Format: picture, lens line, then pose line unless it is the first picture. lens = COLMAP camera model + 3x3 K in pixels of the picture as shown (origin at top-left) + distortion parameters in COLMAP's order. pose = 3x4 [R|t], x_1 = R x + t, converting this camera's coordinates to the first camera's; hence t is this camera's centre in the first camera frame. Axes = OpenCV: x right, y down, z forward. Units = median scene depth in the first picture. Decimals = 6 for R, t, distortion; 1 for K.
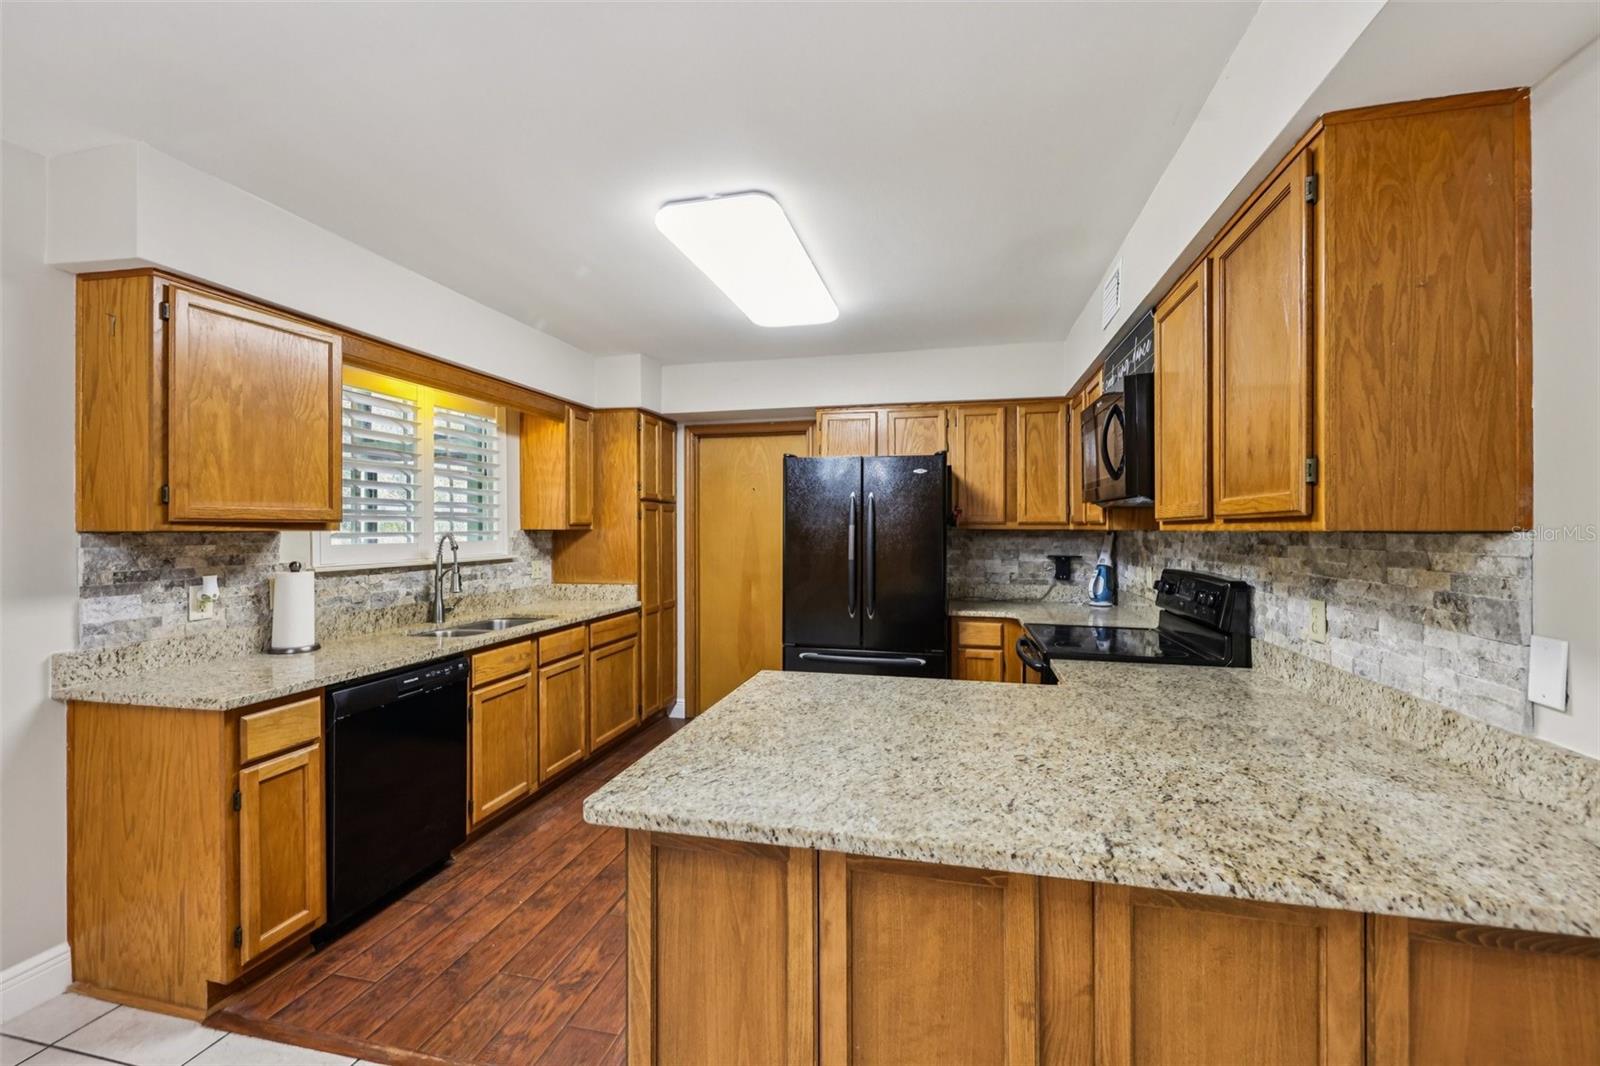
lens RADIAL K [[680.0, 0, 800.9], [0, 680.0, 527.0], [0, 0, 1]] dist [0.009558, -0.003655]
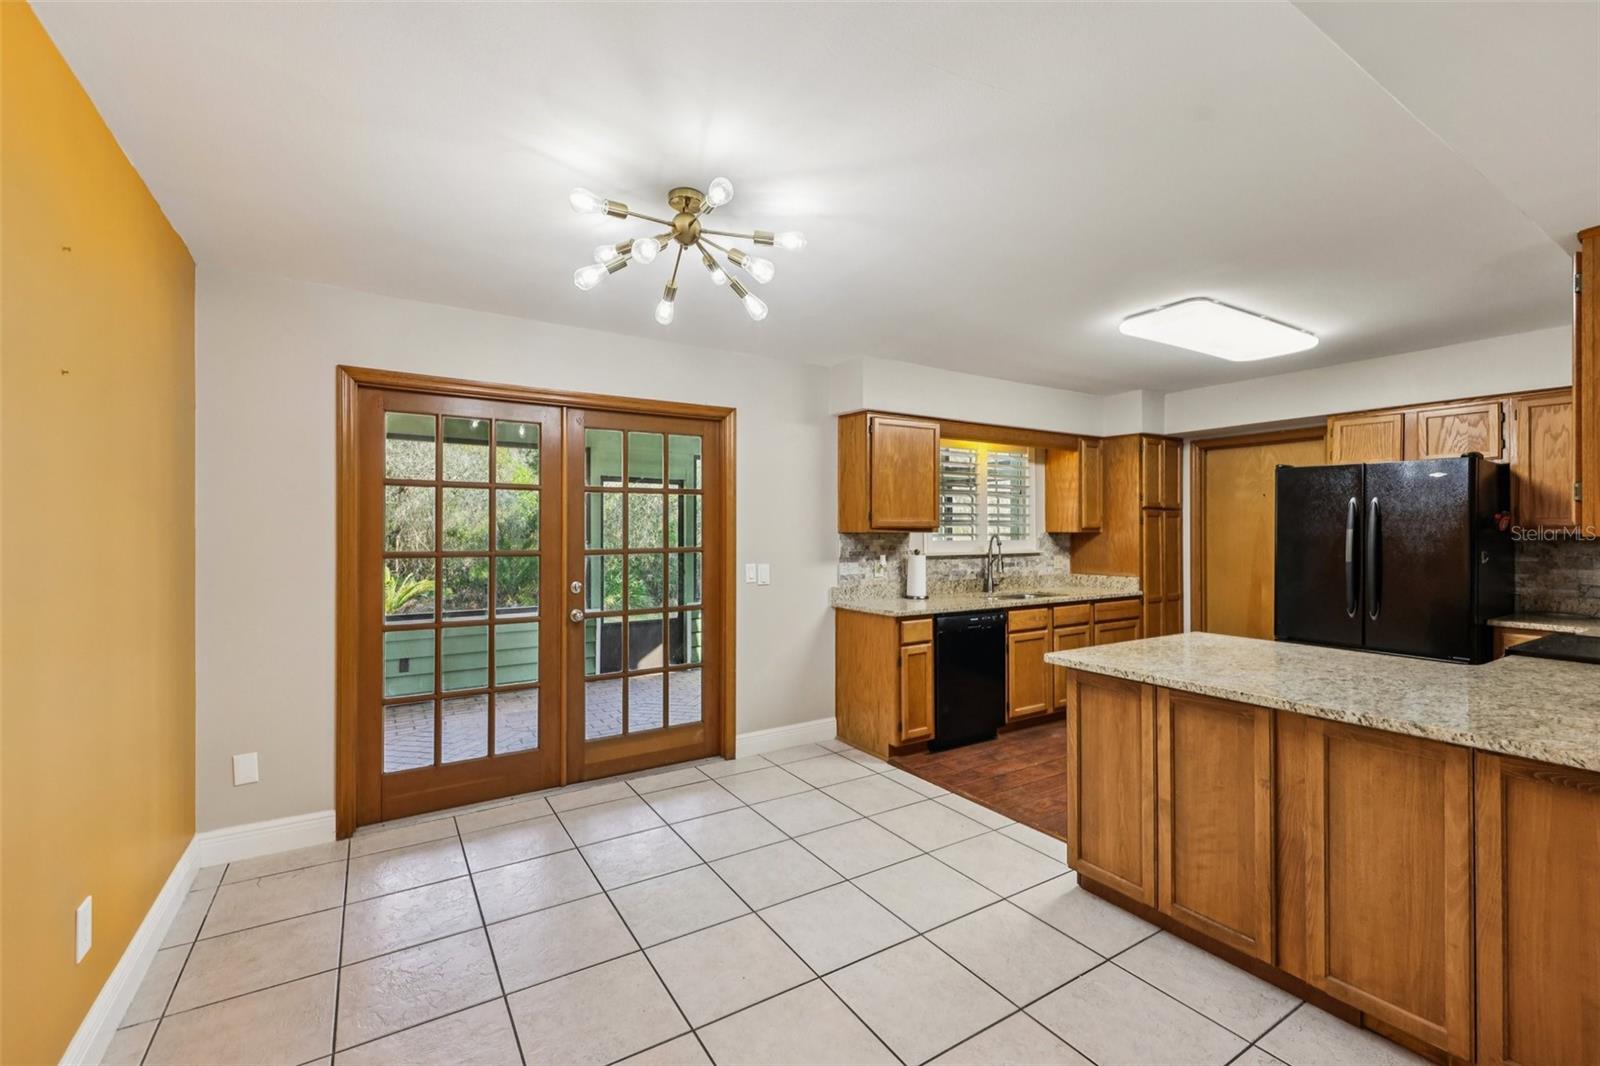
lens RADIAL K [[680.0, 0, 785.8], [0, 680.0, 528.7], [0, 0, 1]] dist [0.009558, -0.003655]
pose [[0.706082, 0.000791, -0.708129, 0.342327], [-0.000866, 1.000000, 0.000254, -0.005182], [0.708129, 0.000434, 0.706083, -0.610223]]
